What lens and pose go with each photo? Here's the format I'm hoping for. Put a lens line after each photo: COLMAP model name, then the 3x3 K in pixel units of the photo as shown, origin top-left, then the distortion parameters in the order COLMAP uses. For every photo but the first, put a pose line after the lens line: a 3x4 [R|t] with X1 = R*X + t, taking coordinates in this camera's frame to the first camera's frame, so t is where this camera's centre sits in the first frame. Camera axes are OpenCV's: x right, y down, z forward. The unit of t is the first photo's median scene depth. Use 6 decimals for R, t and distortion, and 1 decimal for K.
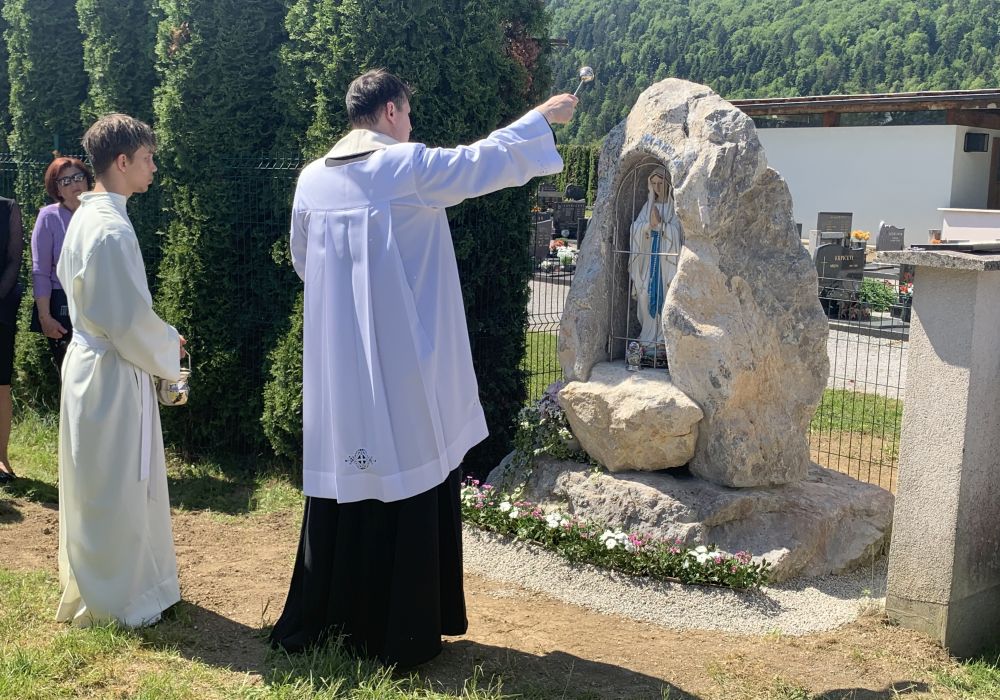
lens RADIAL K [[1145.1, 0, 482.4], [0, 1145.1, 329.1], [0, 0, 1]] dist [0.177021, -0.522687]
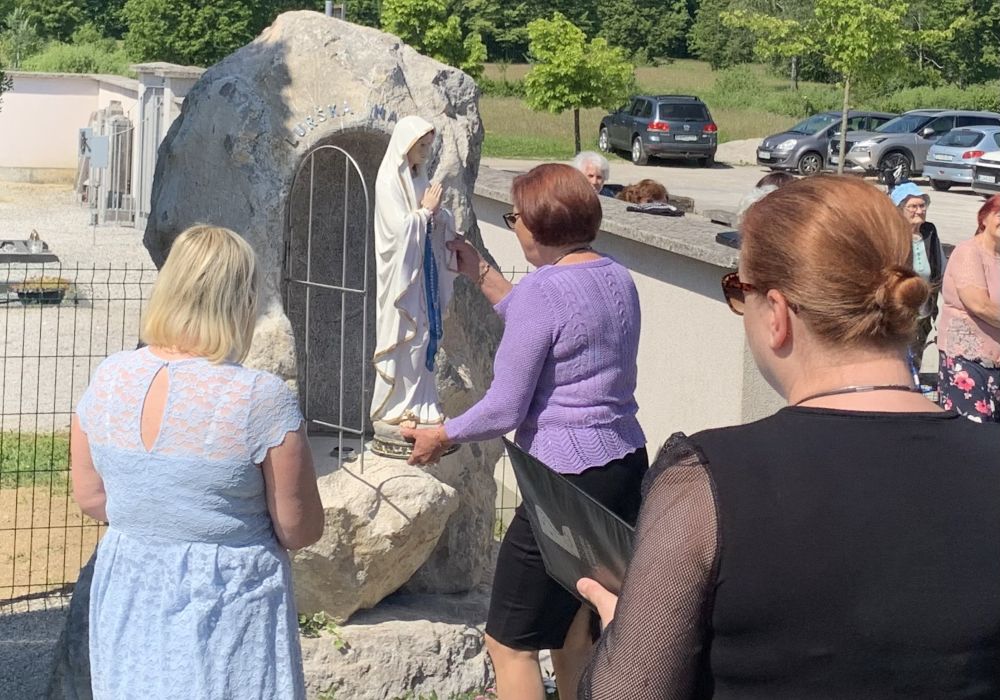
lens RADIAL K [[1953.5, 0, 454.9], [0, 1953.5, 192.6], [0, 0, 1]] dist [0.176141, 0.015425]
pose [[0.386859, -0.088675, 0.917865, -0.884923], [0.085770, 0.994511, 0.059930, -0.182105], [-0.918141, 0.055541, 0.392341, 0.514969]]
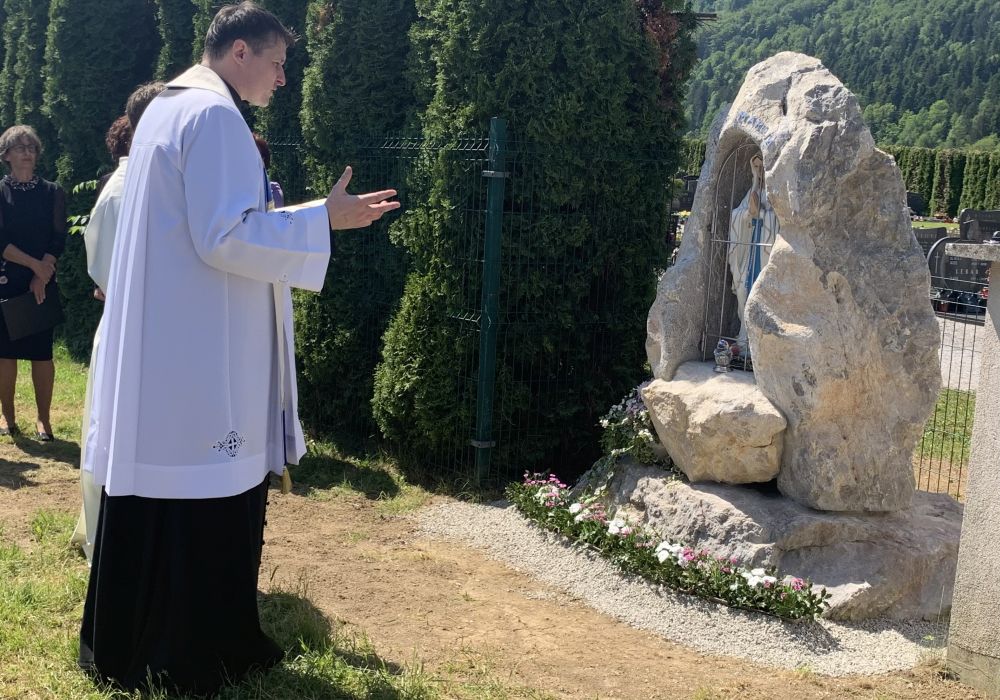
lens RADIAL K [[1233.4, 0, 461.5], [0, 1233.4, 311.0], [0, 0, 1]] dist [0.185398, -0.611661]
pose [[0.958494, 0.054875, -0.279780, 0.214068], [-0.062259, 0.997905, -0.017567, 0.018852], [0.278231, 0.034256, 0.959903, 0.001311]]
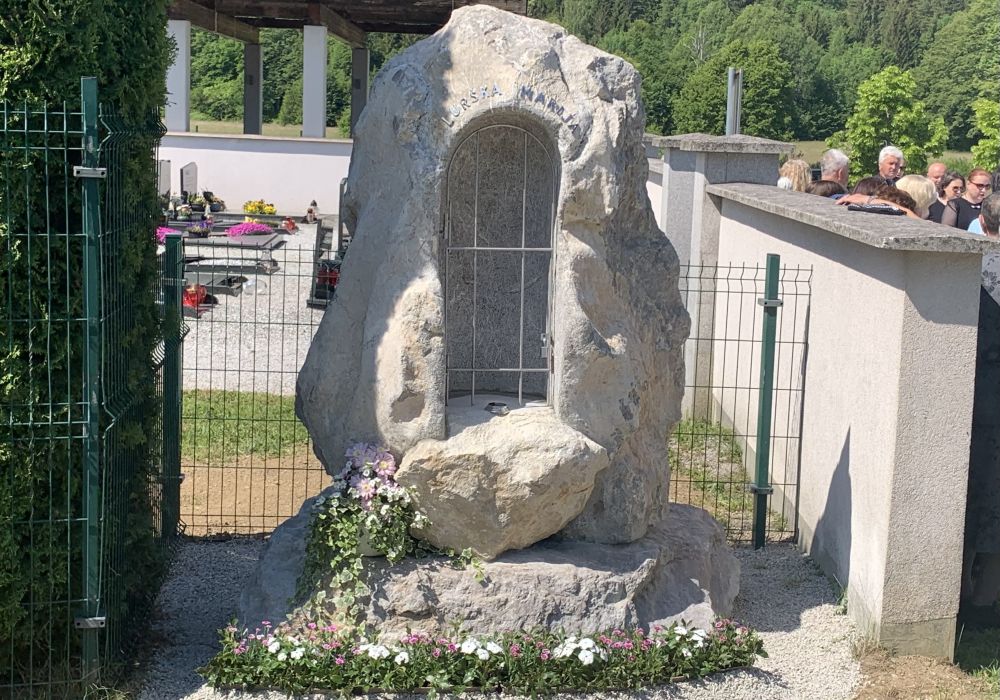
lens RADIAL K [[1531.9, 0, 485.4], [0, 1531.9, 307.7], [0, 0, 1]] dist [0.236071, -0.837874]
pose [[0.643005, -0.101676, 0.759083, -0.616605], [0.082180, 0.994586, 0.063608, -0.094246], [-0.761440, 0.021481, 0.647879, 0.396987]]
